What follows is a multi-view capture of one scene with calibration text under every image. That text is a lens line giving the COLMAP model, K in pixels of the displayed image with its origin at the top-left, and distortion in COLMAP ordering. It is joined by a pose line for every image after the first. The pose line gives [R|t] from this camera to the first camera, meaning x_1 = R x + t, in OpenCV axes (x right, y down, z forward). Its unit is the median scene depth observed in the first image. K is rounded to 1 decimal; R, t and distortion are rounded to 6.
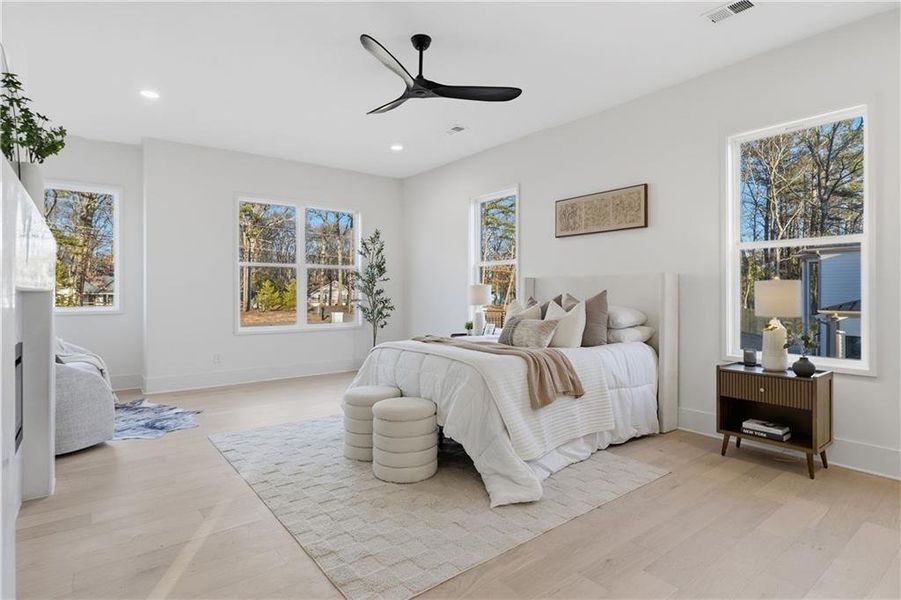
lens RADIAL K [[465.1, 0, 453.8], [0, 465.1, 291.4], [0, 0, 1]] dist [-0.002979, -0.000504]
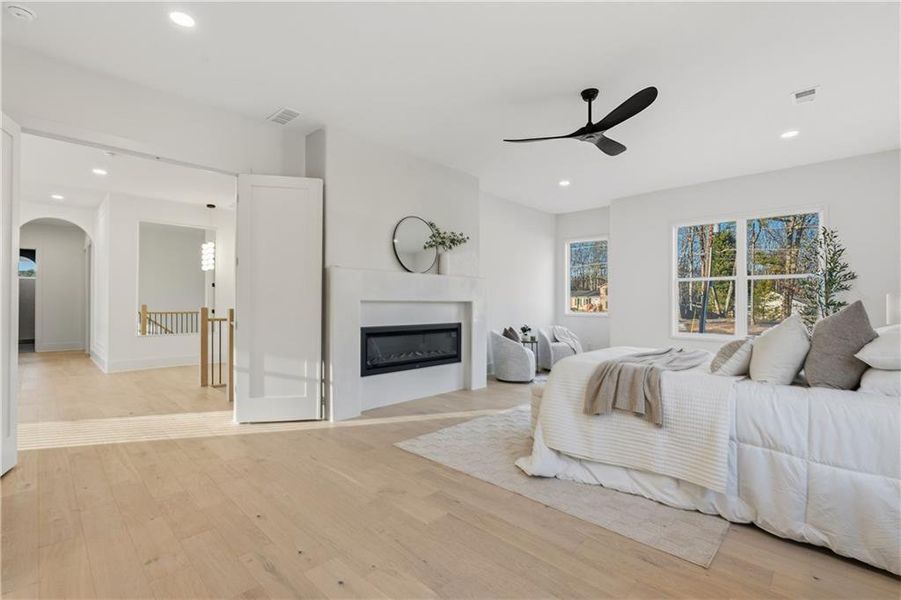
lens RADIAL K [[412.9, 0, 461.4], [0, 412.9, 300.3], [0, 0, 1]] dist [0.002599, 0.000152]
pose [[0.156507, -0.002240, -0.987674, 0.858191], [-0.004998, 0.999983, -0.003060, 0.000651], [0.987664, 0.005416, 0.156493, 0.465517]]
